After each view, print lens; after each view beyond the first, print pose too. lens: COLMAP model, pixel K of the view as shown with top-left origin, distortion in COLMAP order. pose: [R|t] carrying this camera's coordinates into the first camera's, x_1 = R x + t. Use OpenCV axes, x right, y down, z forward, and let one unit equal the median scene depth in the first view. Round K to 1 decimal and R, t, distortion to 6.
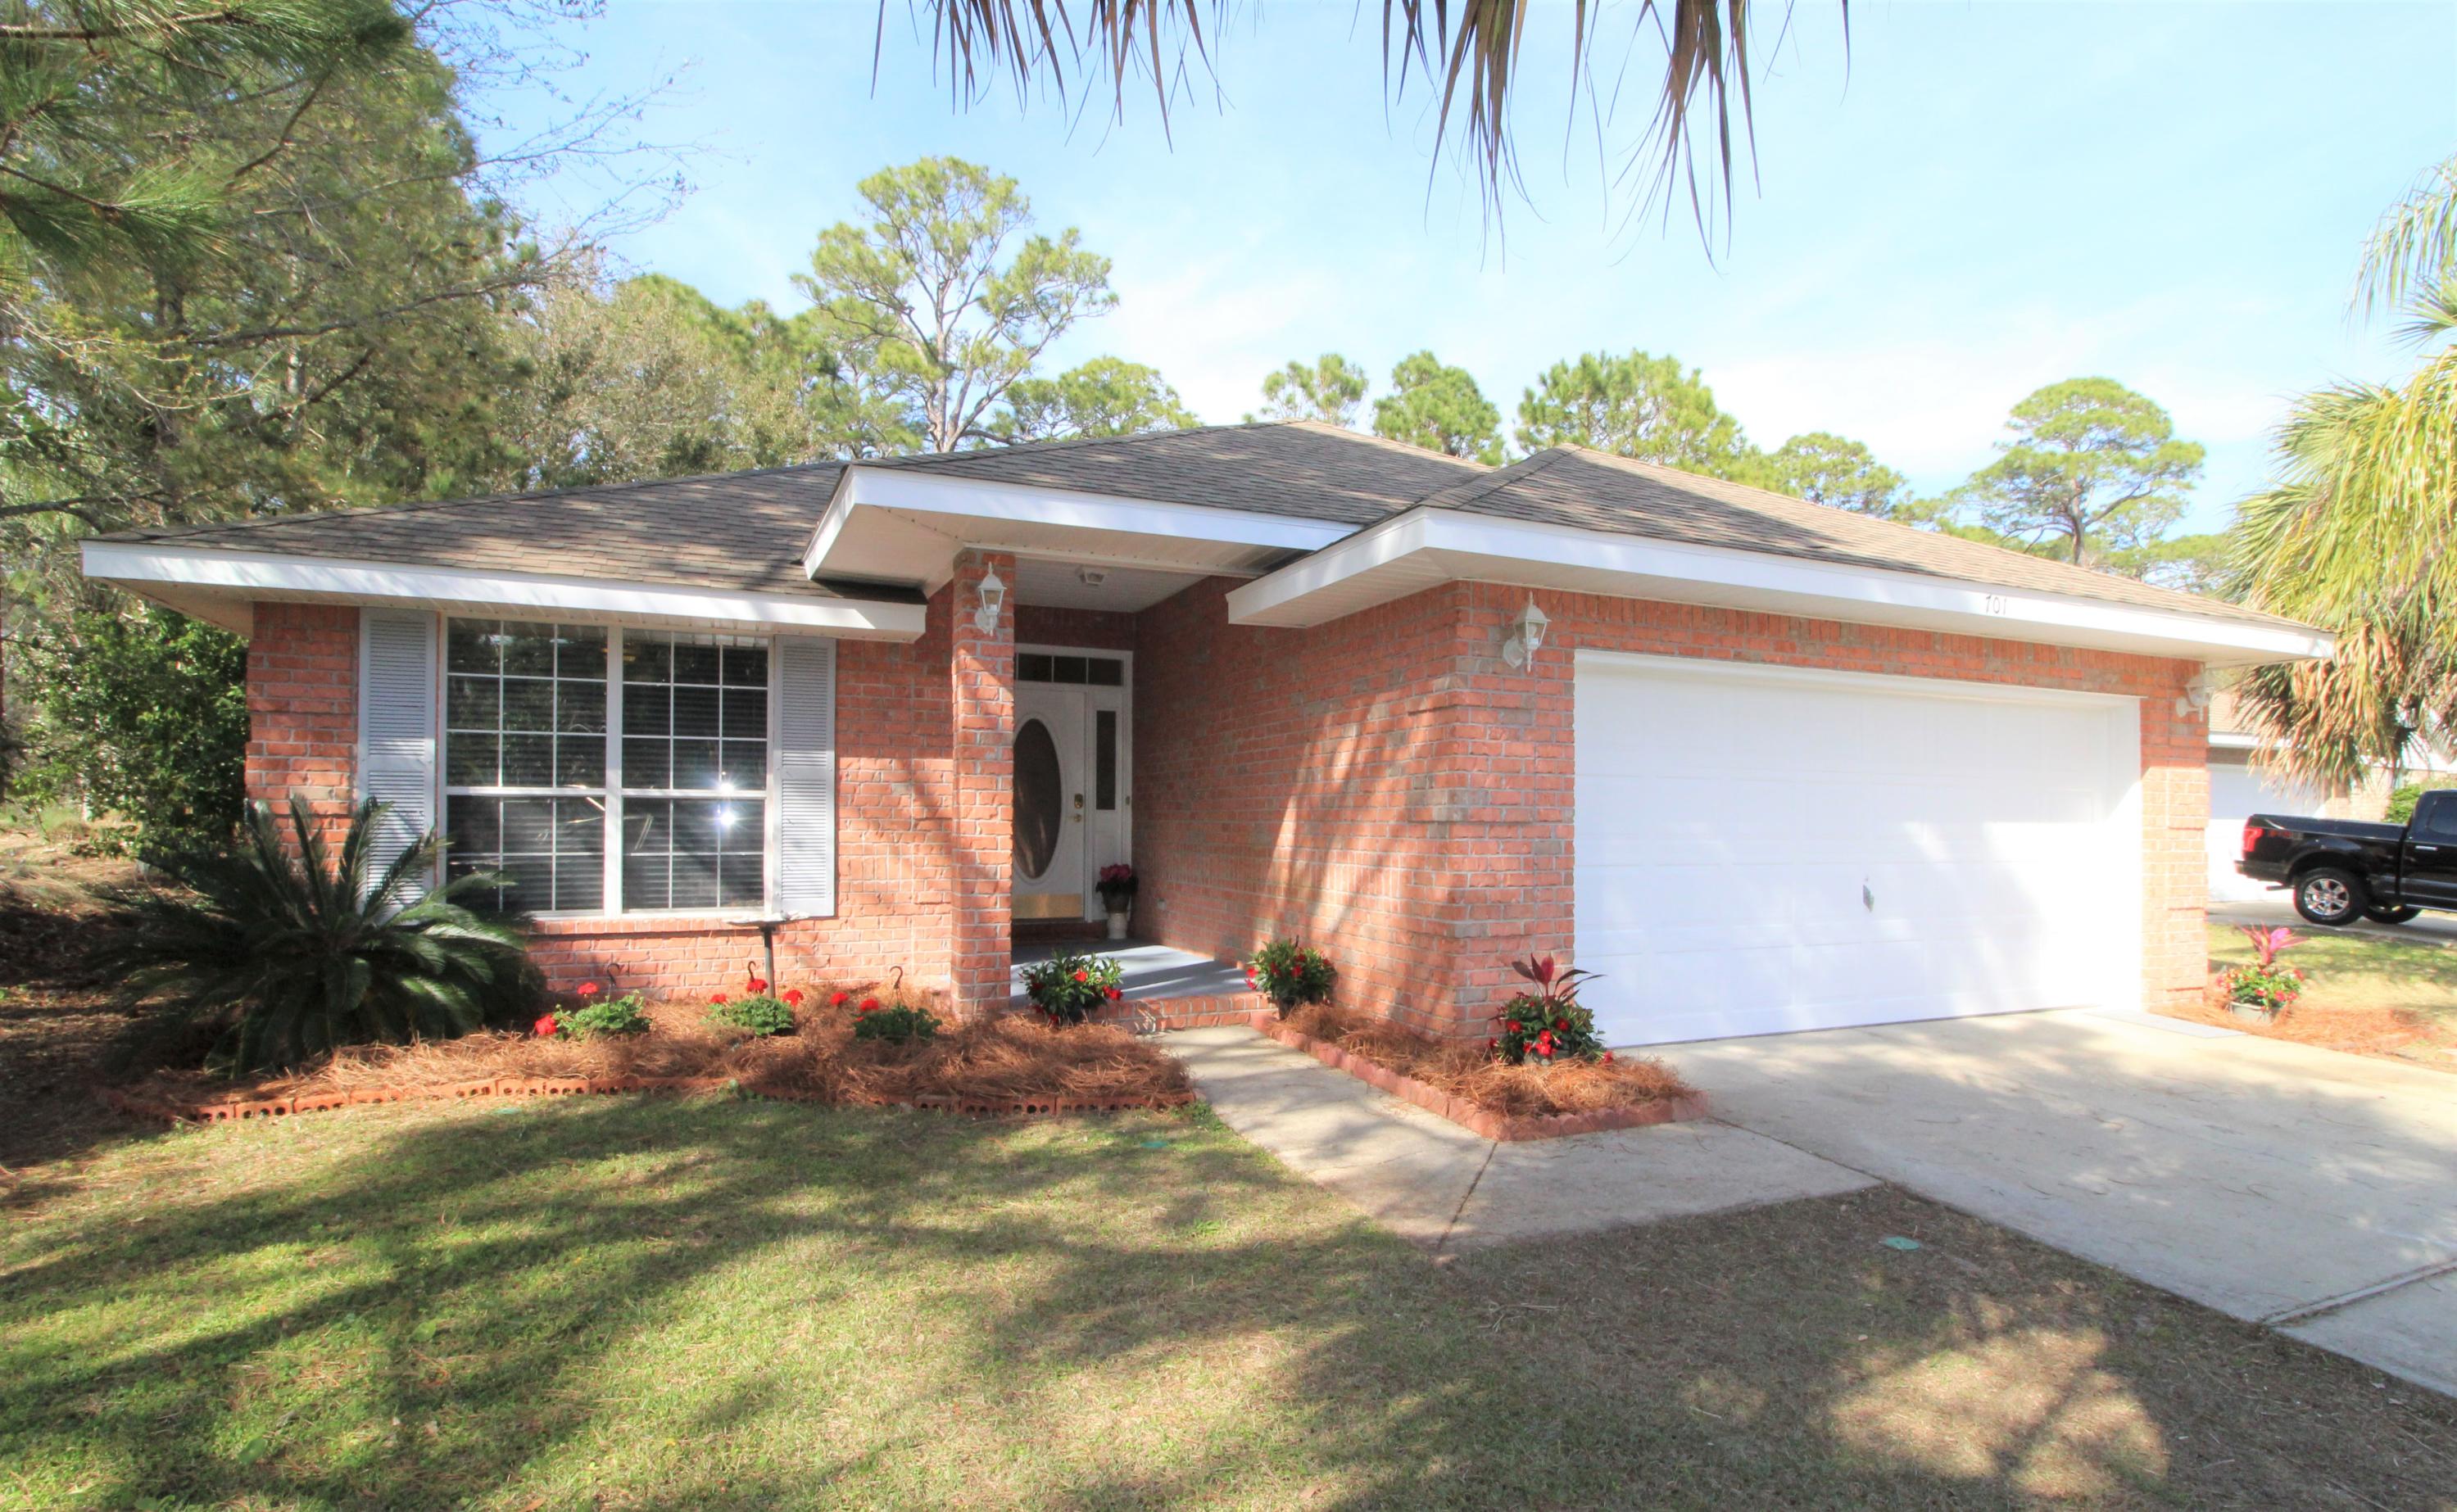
lens RADIAL K [[1096.9, 0, 1234.3], [0, 1096.9, 805.7], [0, 0, 1]] dist [-0.002963, -0.000514]
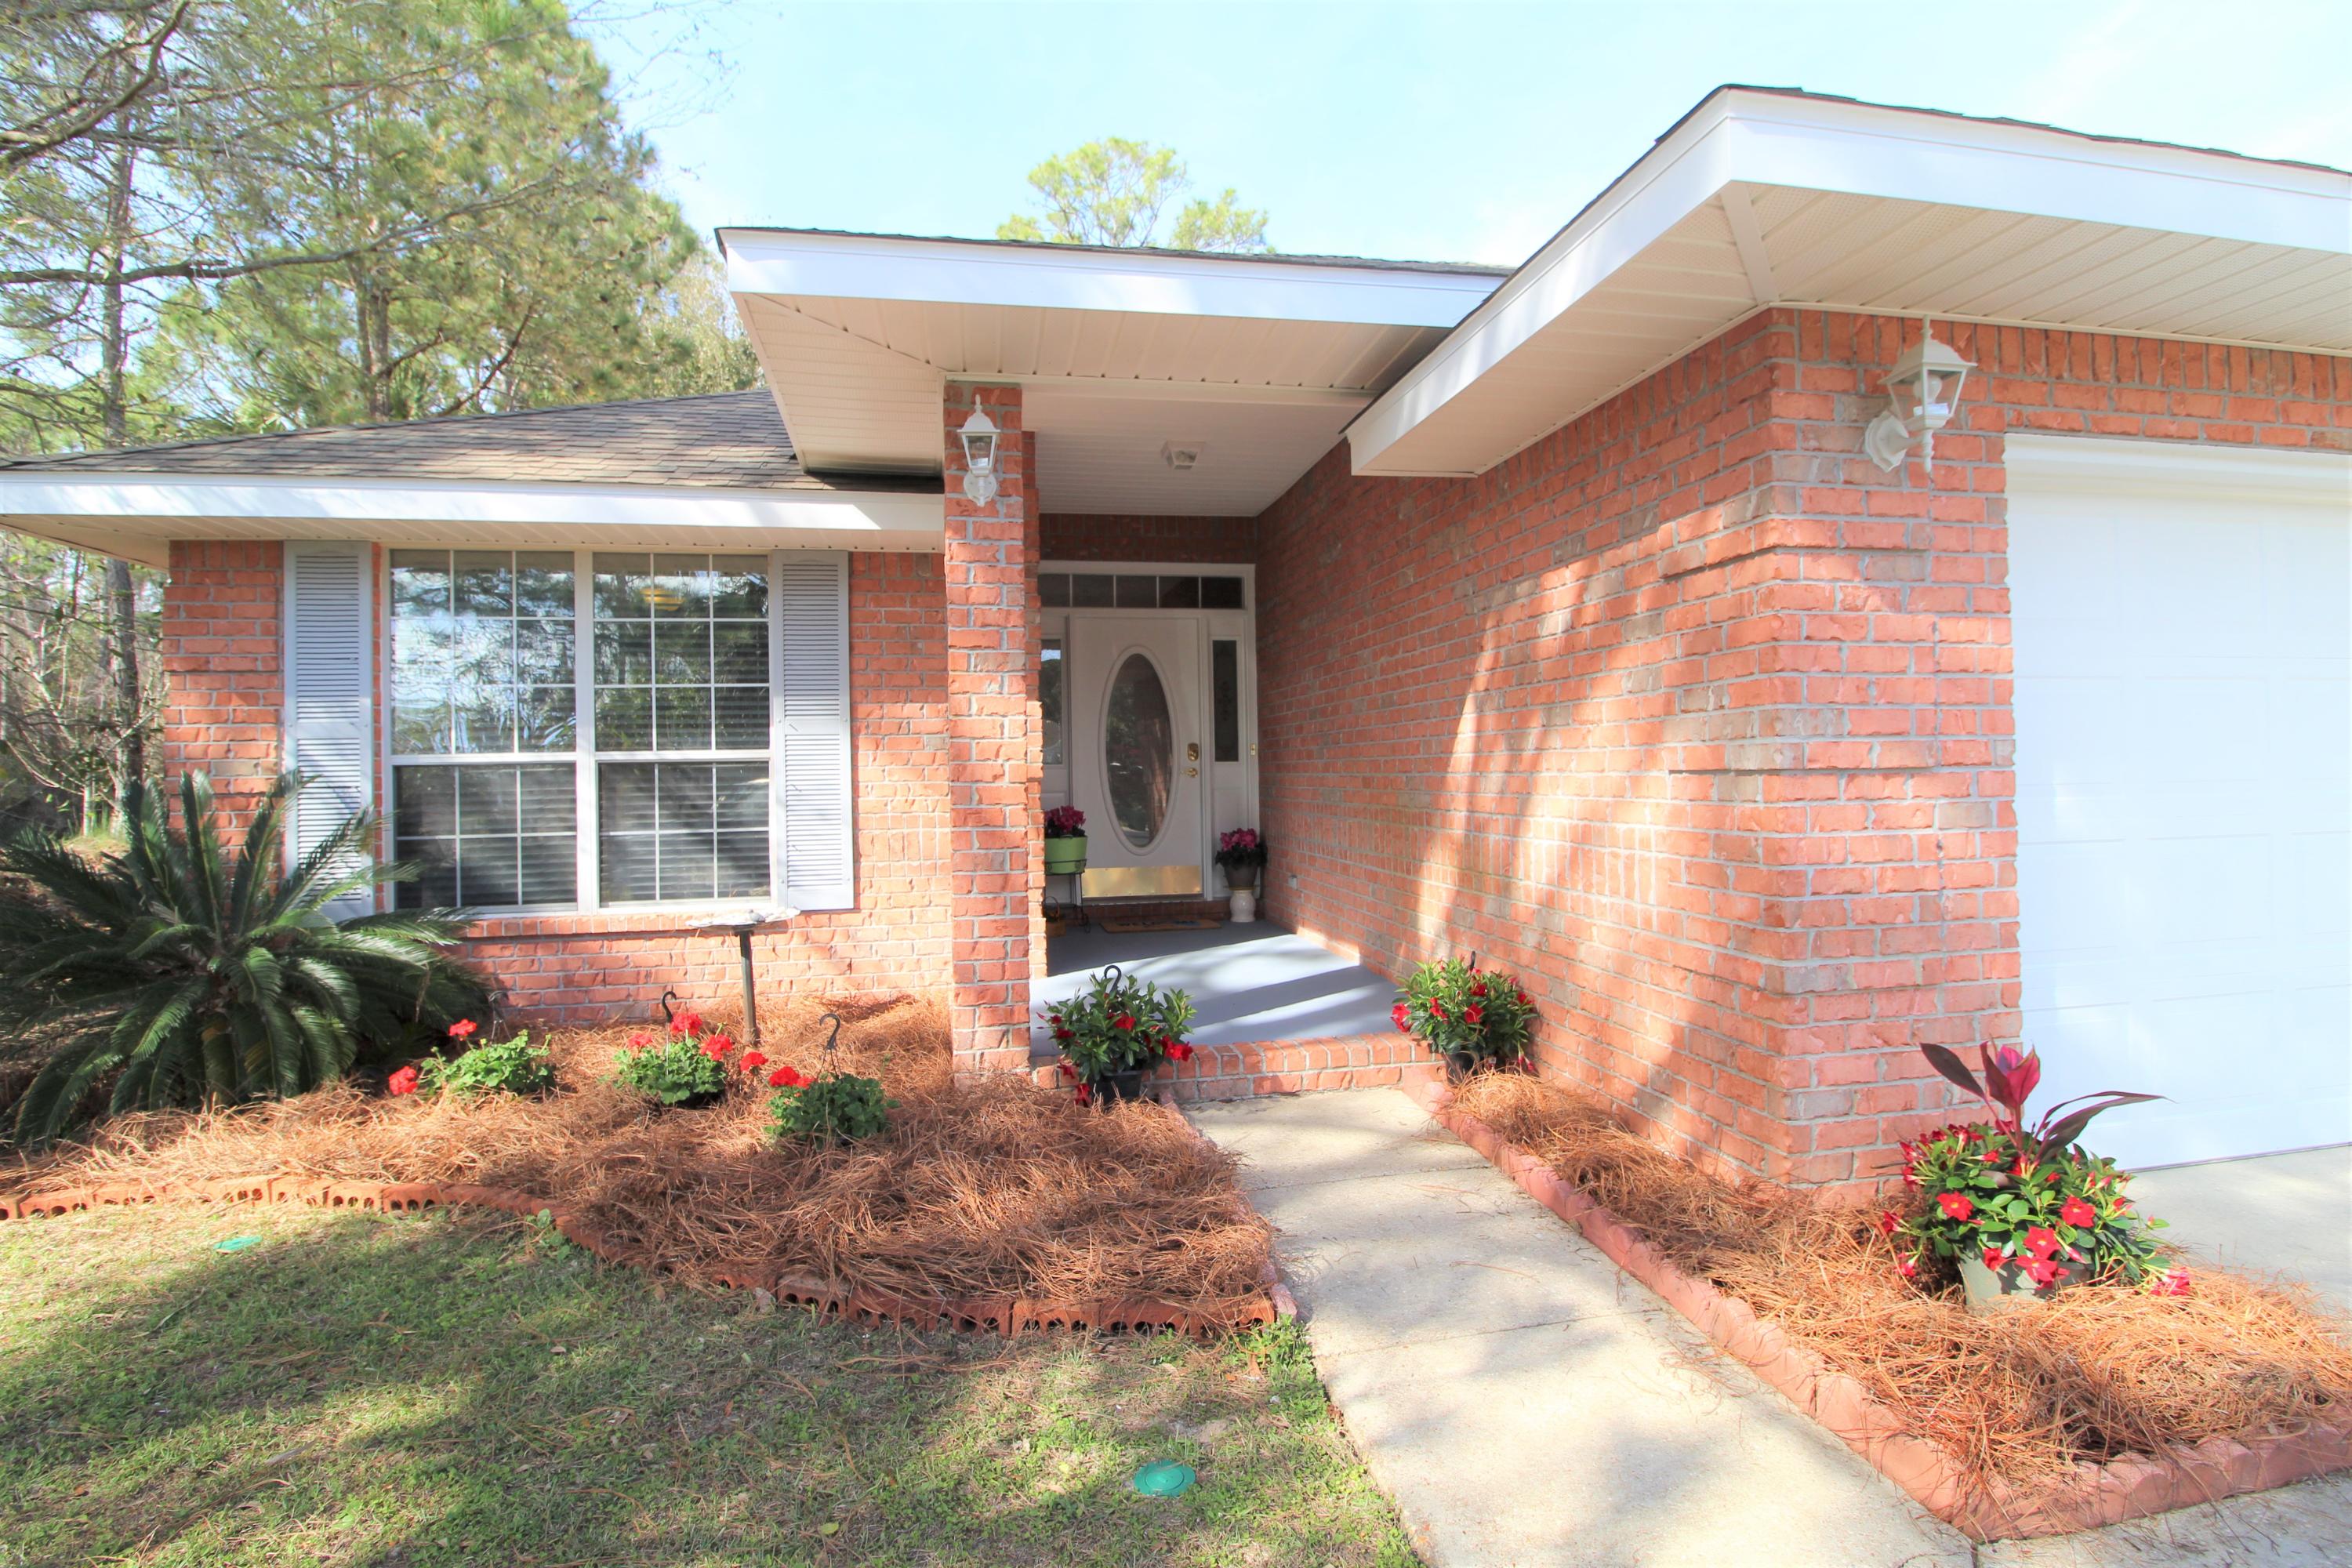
lens RADIAL K [[1067.7, 0, 1180.3], [0, 1067.7, 753.2], [0, 0, 1]] dist [0.019274, -0.020391]
pose [[0.977505, -0.027143, -0.209160, 0.022396], [0.026532, 0.999632, -0.005724, 0.001501], [0.209238, 0.000046, 0.977865, 0.323601]]
